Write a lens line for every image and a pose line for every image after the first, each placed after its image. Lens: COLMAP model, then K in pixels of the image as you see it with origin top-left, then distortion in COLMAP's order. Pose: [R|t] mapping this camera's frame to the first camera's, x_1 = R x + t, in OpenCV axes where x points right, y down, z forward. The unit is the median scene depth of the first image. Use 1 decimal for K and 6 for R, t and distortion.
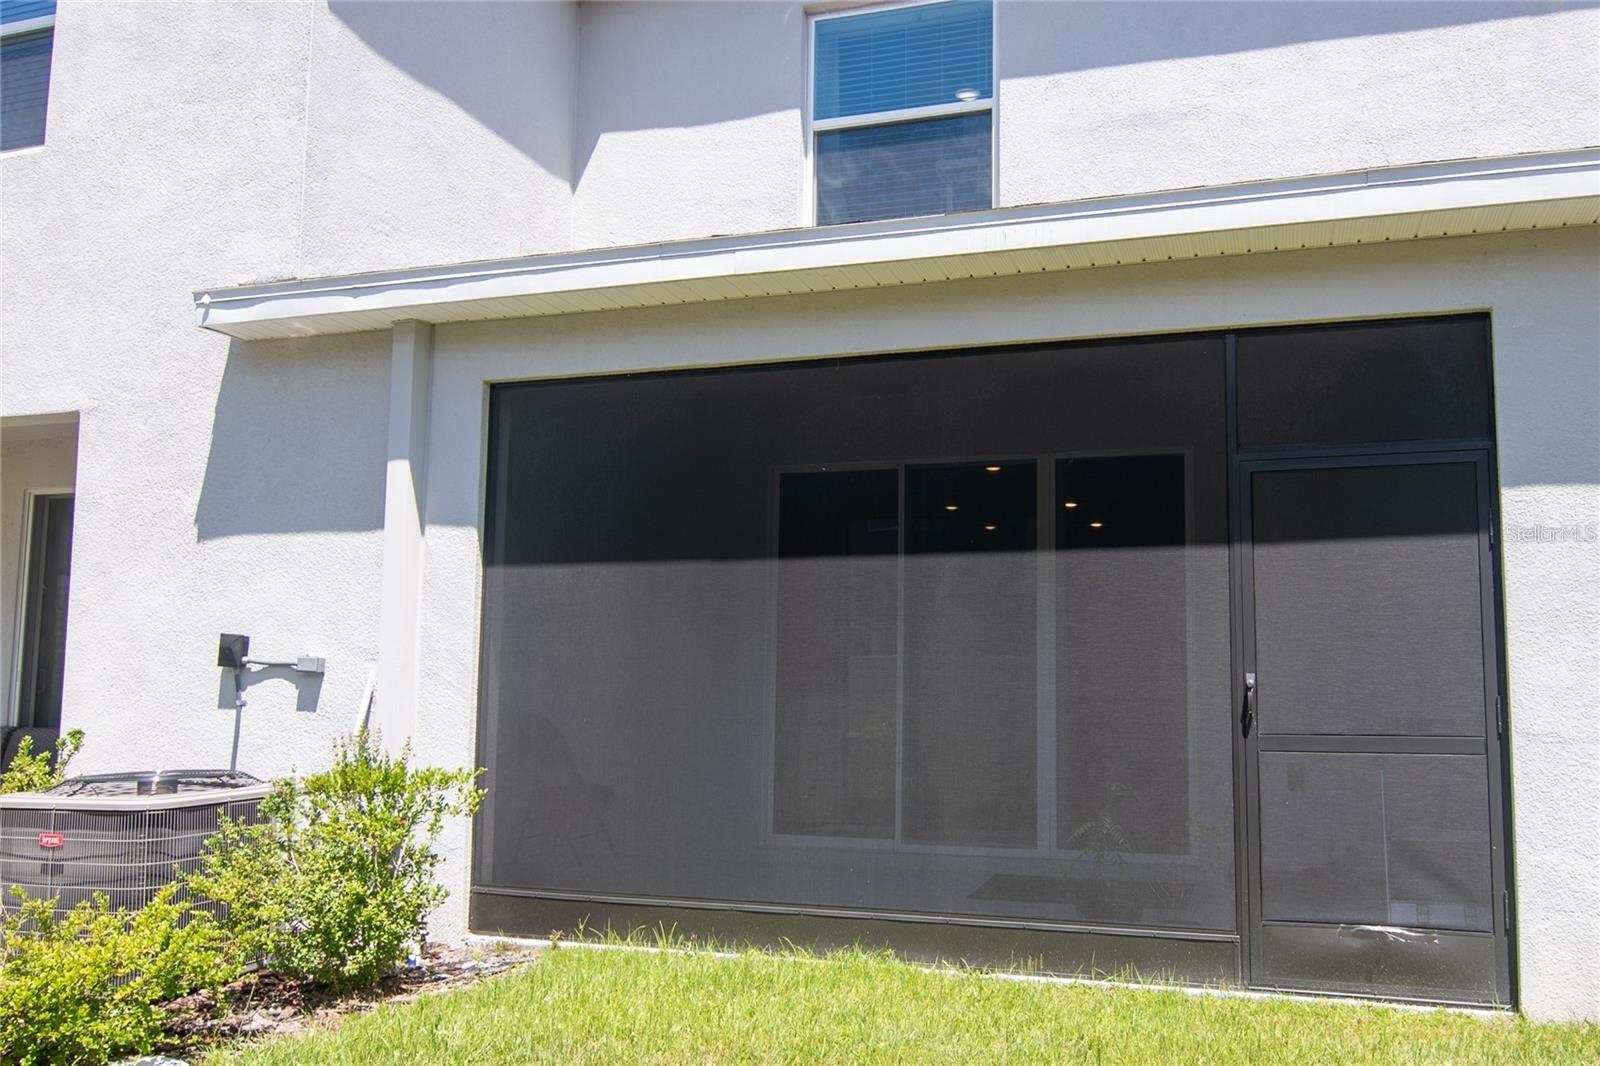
lens RADIAL K [[1329.3, 0, 827.6], [0, 1329.3, 535.5], [0, 0, 1]] dist [-0.005522, -0.006159]
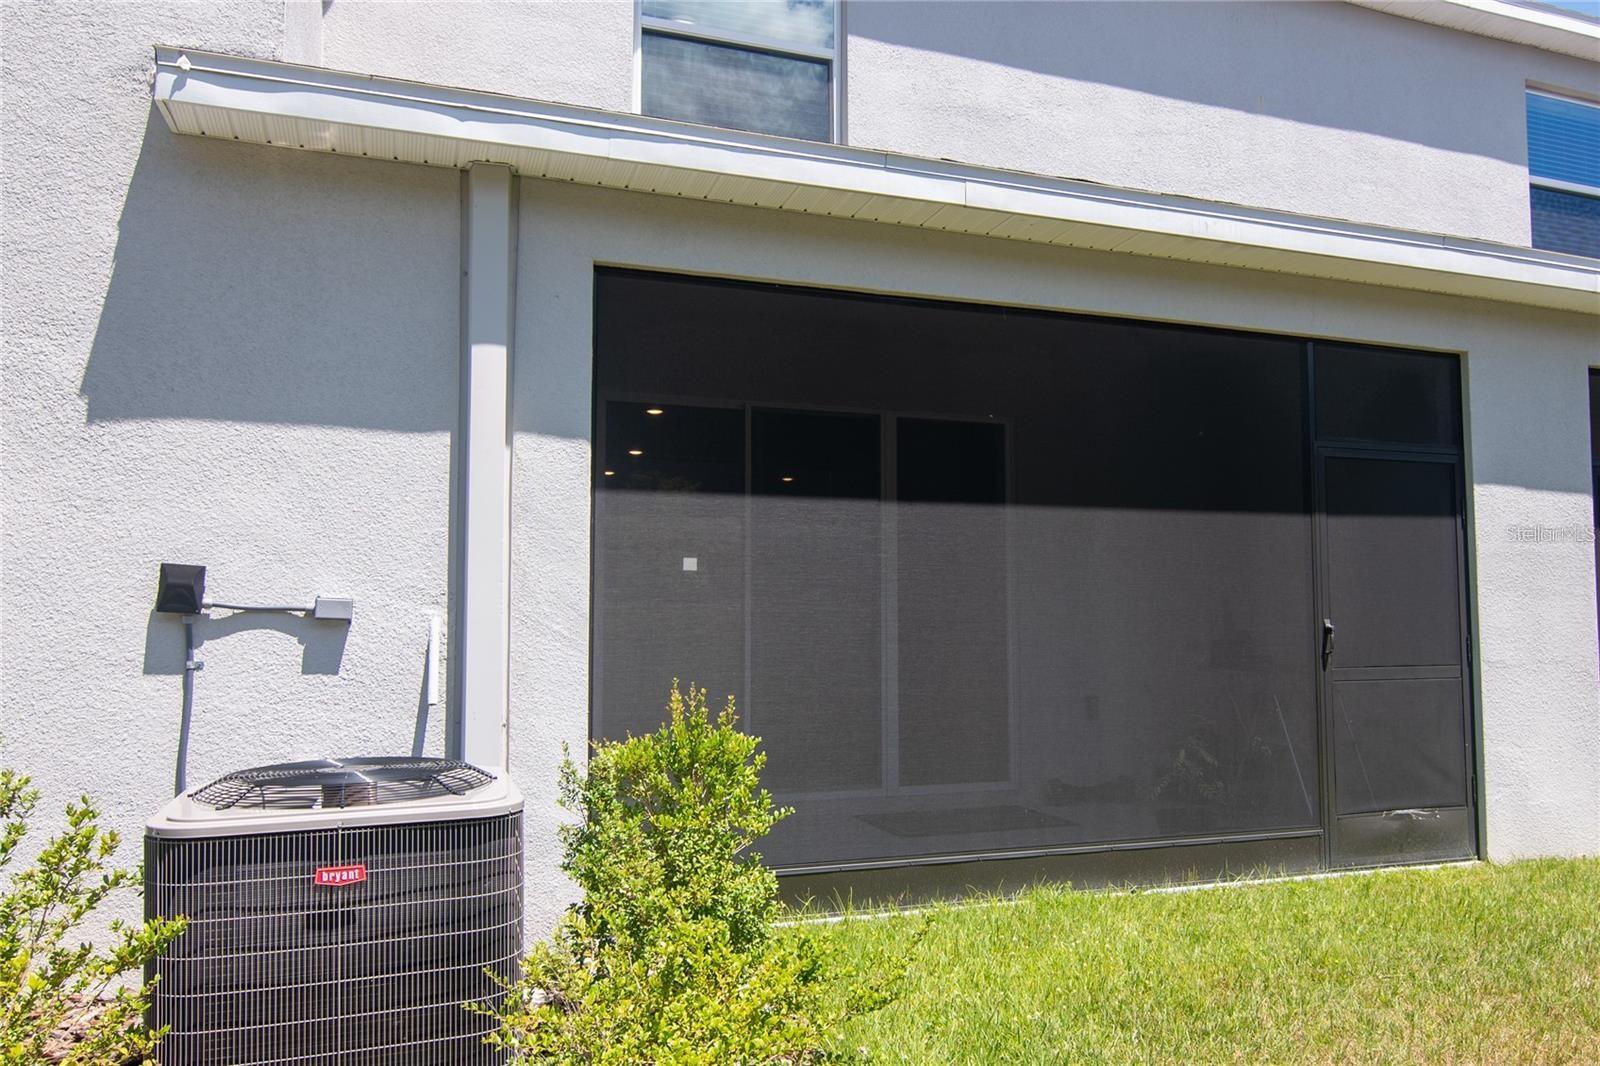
lens RADIAL K [[1329.3, 0, 827.6], [0, 1329.3, 535.5], [0, 0, 1]] dist [-0.005522, -0.006159]
pose [[0.763645, 0.039629, 0.644419, -0.659511], [-0.063764, 0.997864, 0.014197, 0.029768], [-0.642480, -0.051932, 0.764541, 0.278938]]
